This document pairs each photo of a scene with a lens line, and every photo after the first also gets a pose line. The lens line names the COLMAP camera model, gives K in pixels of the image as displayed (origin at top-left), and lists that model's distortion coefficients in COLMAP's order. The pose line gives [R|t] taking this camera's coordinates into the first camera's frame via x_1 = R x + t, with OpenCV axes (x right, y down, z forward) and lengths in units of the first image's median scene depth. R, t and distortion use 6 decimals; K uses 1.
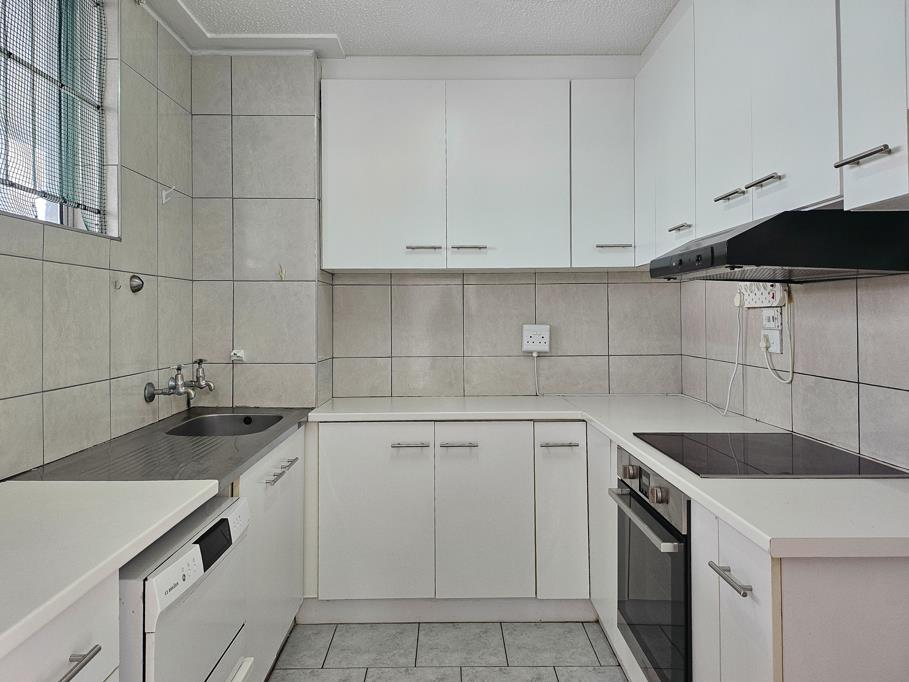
lens RADIAL K [[653.0, 0, 452.1], [0, 653.0, 317.2], [0, 0, 1]] dist [0.050355, -0.000793]
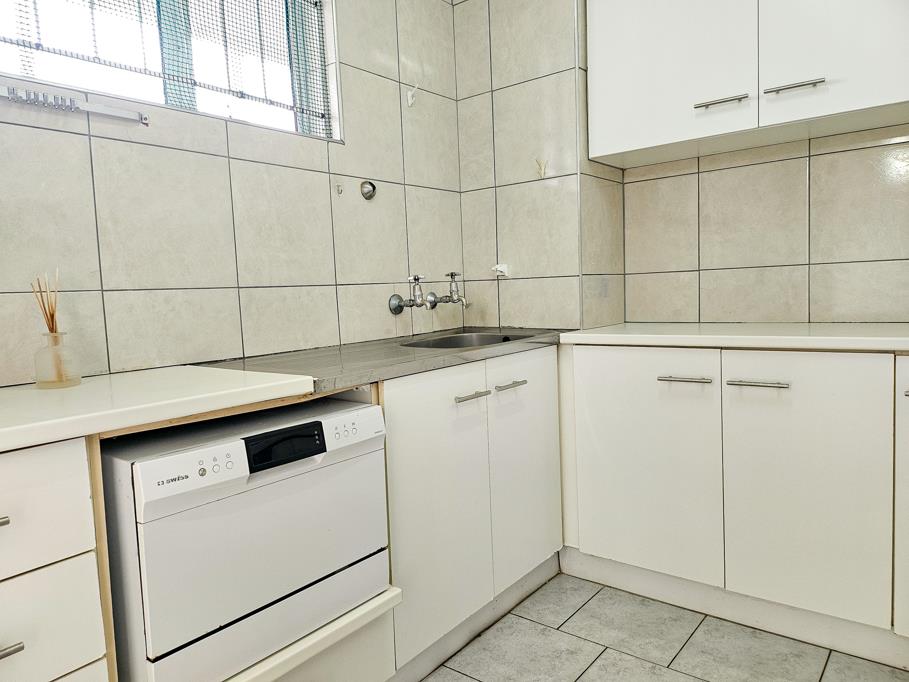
lens RADIAL K [[634.2, 0, 454.5], [0, 634.2, 341.0], [0, 0, 1]] dist [0.072663, -0.070512]
pose [[0.778219, 0.024388, -0.627519, 0.183452], [0.037359, 0.995678, 0.085028, 0.082084], [0.626880, -0.089614, 0.773945, 0.287692]]
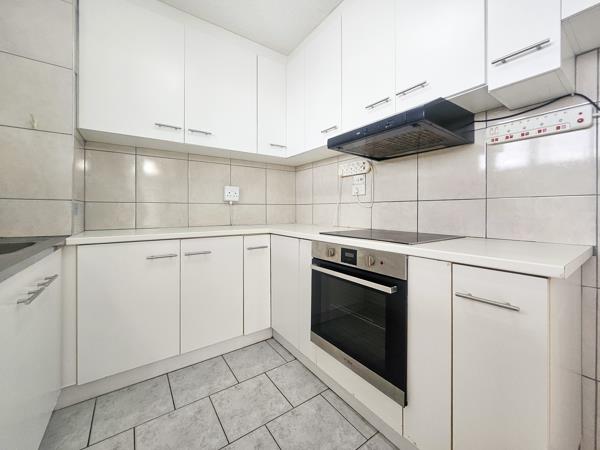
lens RADIAL K [[242.9, 0, 302.1], [0, 242.9, 211.8], [0, 0, 1]] dist [-0.001449, -0.000378]
pose [[0.820735, 0.002747, 0.571302, -0.116496], [-0.006106, 0.999974, 0.003963, 0.092729], [-0.571276, -0.006741, 0.820730, 0.381520]]
